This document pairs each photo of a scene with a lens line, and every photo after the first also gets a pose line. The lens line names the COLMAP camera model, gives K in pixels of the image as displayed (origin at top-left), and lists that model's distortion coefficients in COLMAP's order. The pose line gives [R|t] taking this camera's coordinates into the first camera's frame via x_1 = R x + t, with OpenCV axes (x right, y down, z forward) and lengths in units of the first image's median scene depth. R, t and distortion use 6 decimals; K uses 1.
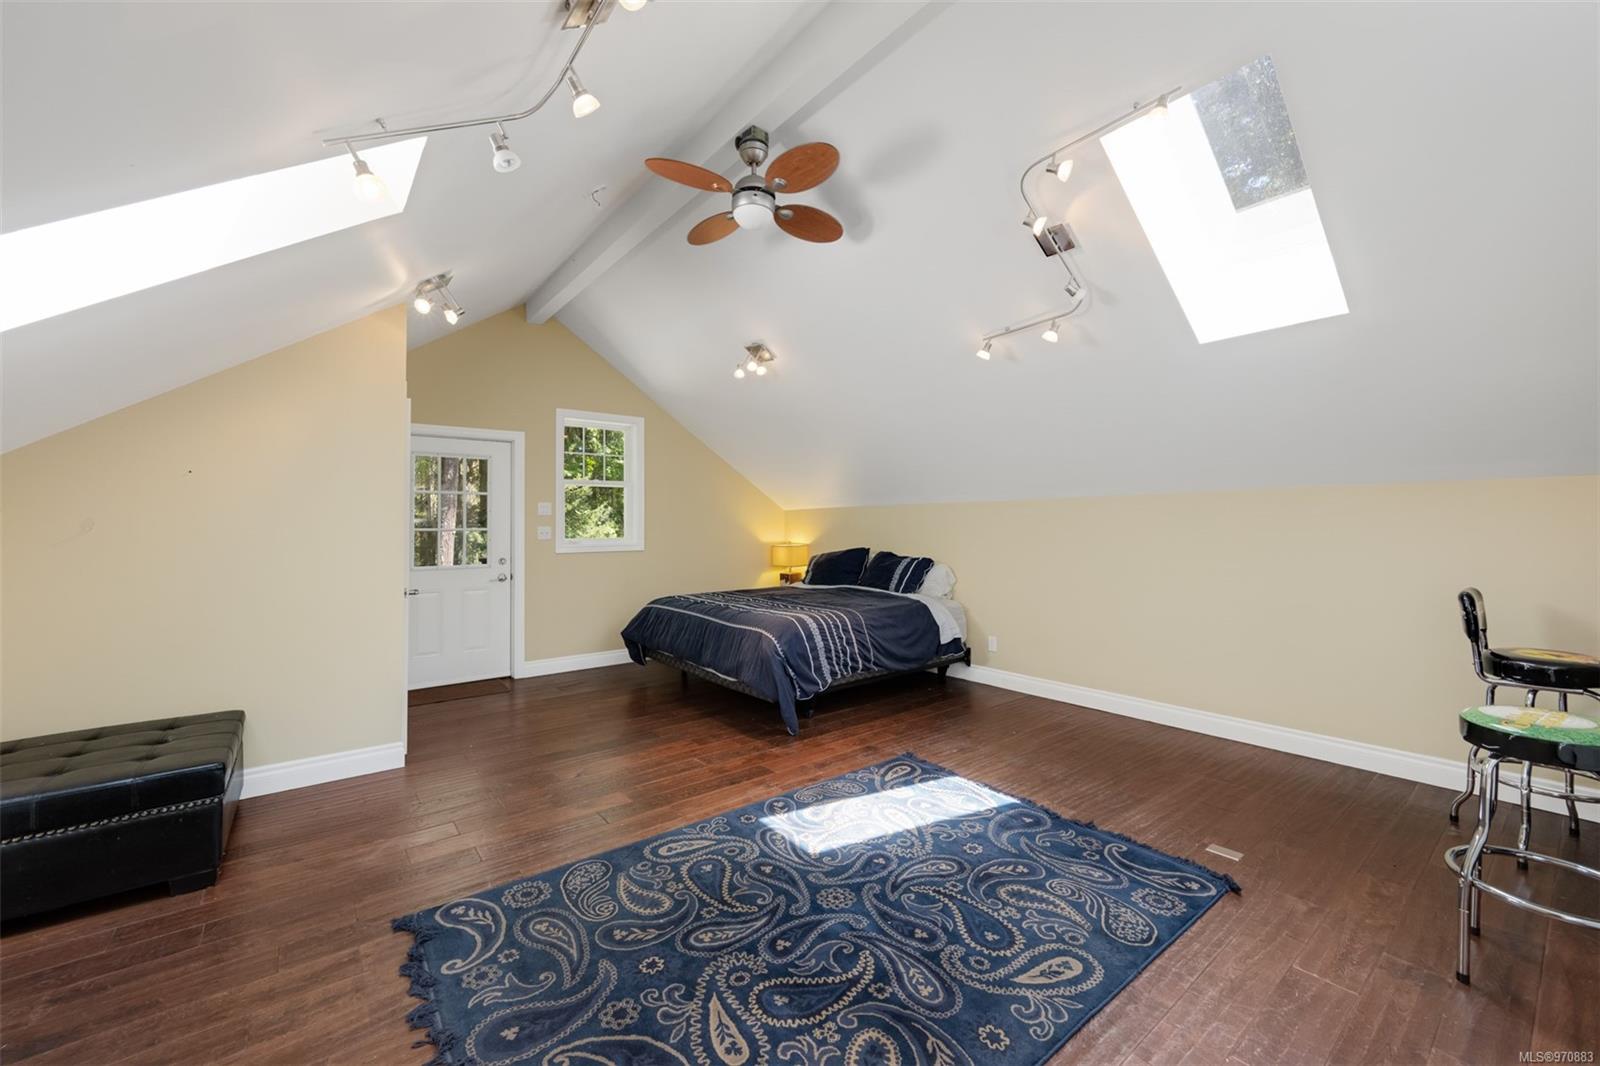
lens RADIAL K [[648.6, 0, 802.1], [0, 648.6, 529.2], [0, 0, 1]] dist [0.000400, 0.000811]
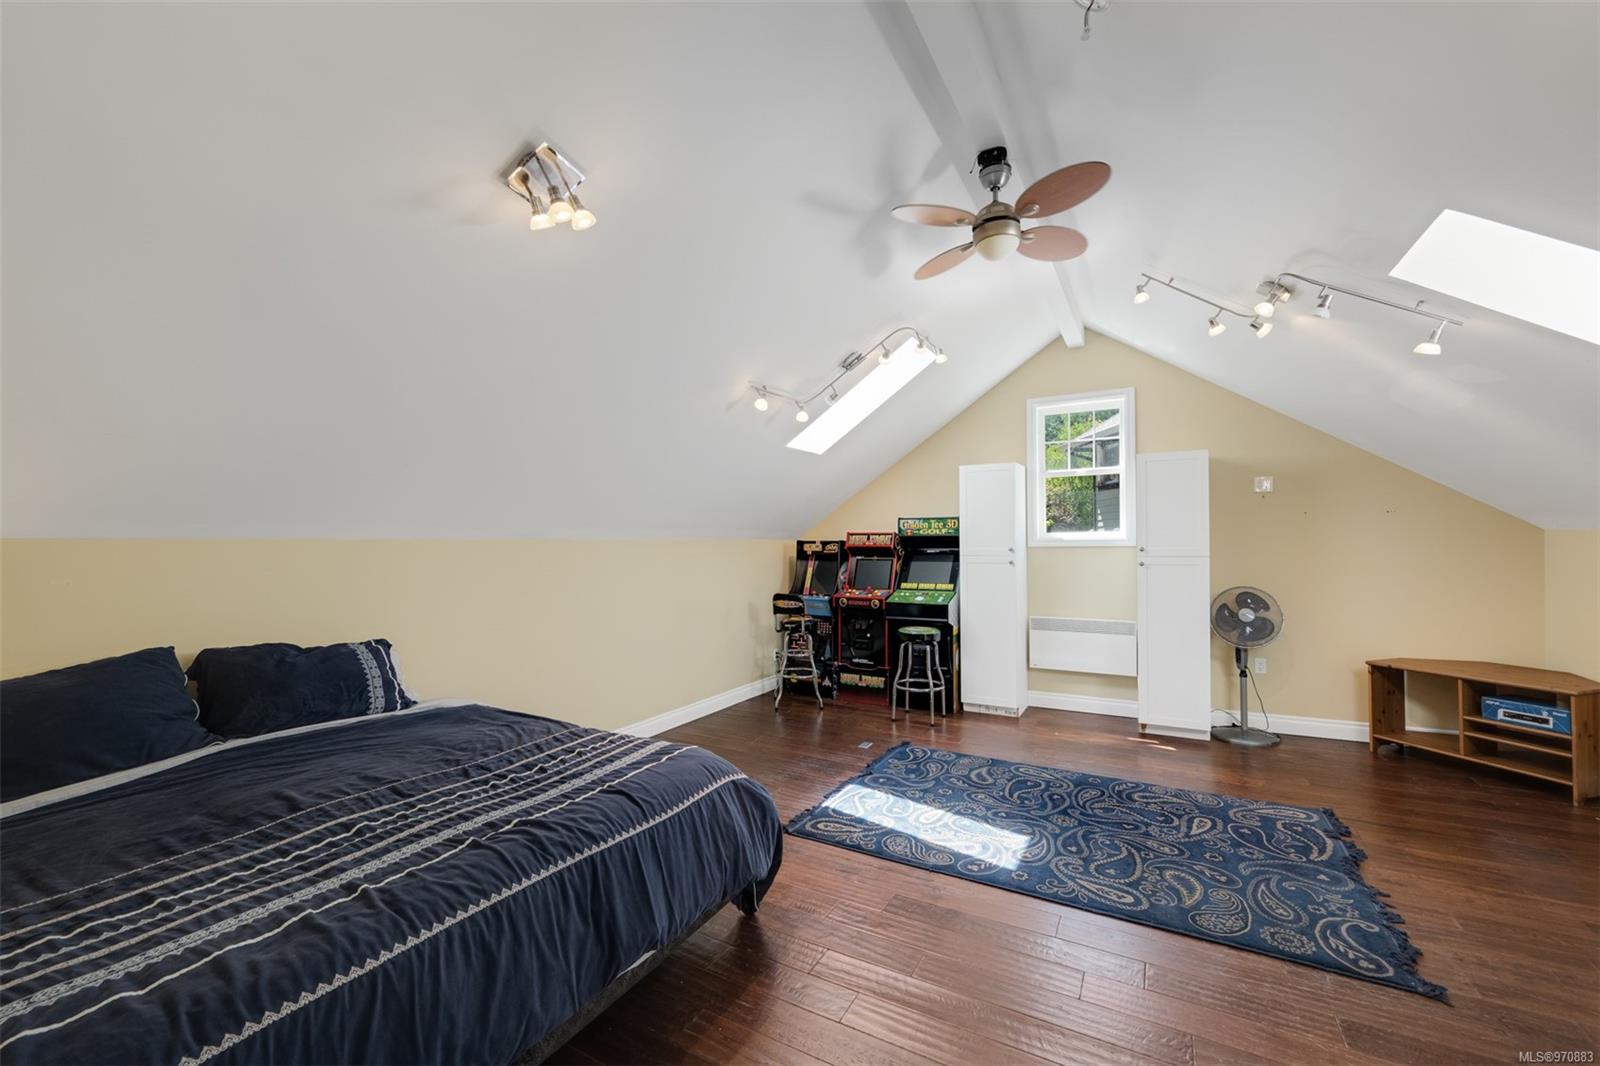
lens RADIAL K [[648.6, 0, 800.5], [0, 648.6, 538.0], [0, 0, 1]] dist [0.000400, 0.000811]
pose [[-0.388002, 0.016800, 0.921505, -1.084411], [0.015203, 0.999814, -0.011826, -0.069249], [-0.921533, 0.009421, -0.388185, 2.107867]]
